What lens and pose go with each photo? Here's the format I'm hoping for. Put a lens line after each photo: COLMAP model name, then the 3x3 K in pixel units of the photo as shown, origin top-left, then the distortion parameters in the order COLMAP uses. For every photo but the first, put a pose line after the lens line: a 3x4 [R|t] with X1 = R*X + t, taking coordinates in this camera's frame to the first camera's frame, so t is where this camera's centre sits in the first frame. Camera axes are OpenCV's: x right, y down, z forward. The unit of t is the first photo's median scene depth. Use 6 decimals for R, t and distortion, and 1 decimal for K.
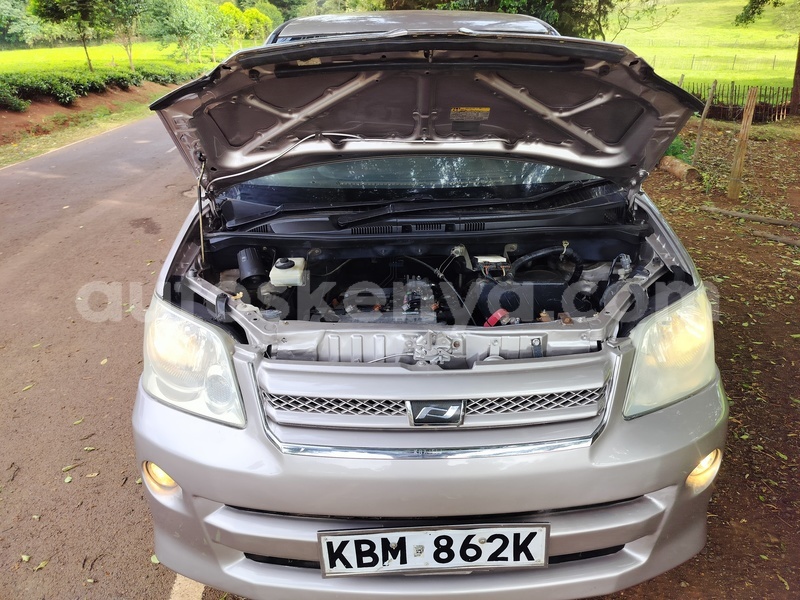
lens RADIAL K [[557.5, 0, 400.0], [0, 557.5, 300.0], [0, 0, 1]] dist [0.009394, 0.001646]
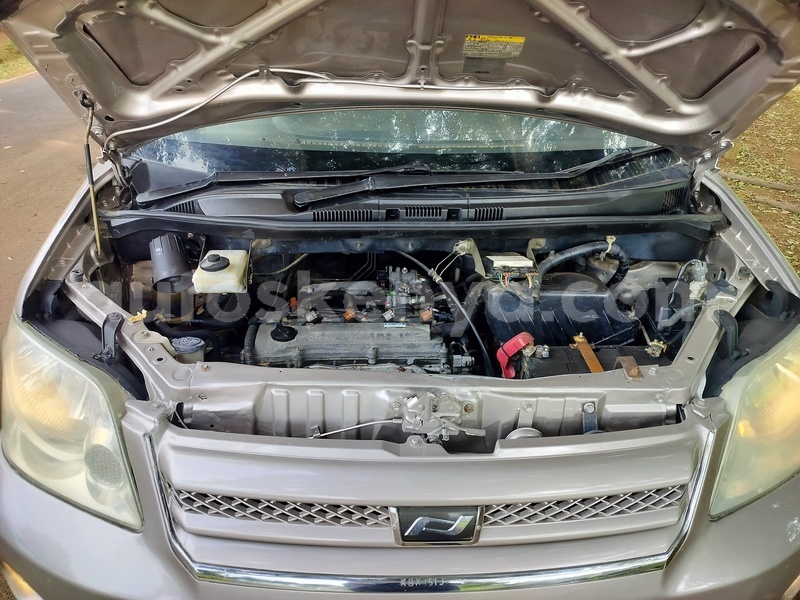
lens RADIAL K [[557.2, 0, 400.0], [0, 557.2, 300.0], [0, 0, 1]] dist [0.001237, -0.003829]
pose [[0.998918, 0.017733, 0.043000, -0.008204], [-0.021619, 0.995554, 0.091677, -0.099722], [-0.041183, -0.092507, 0.994860, 0.345516]]
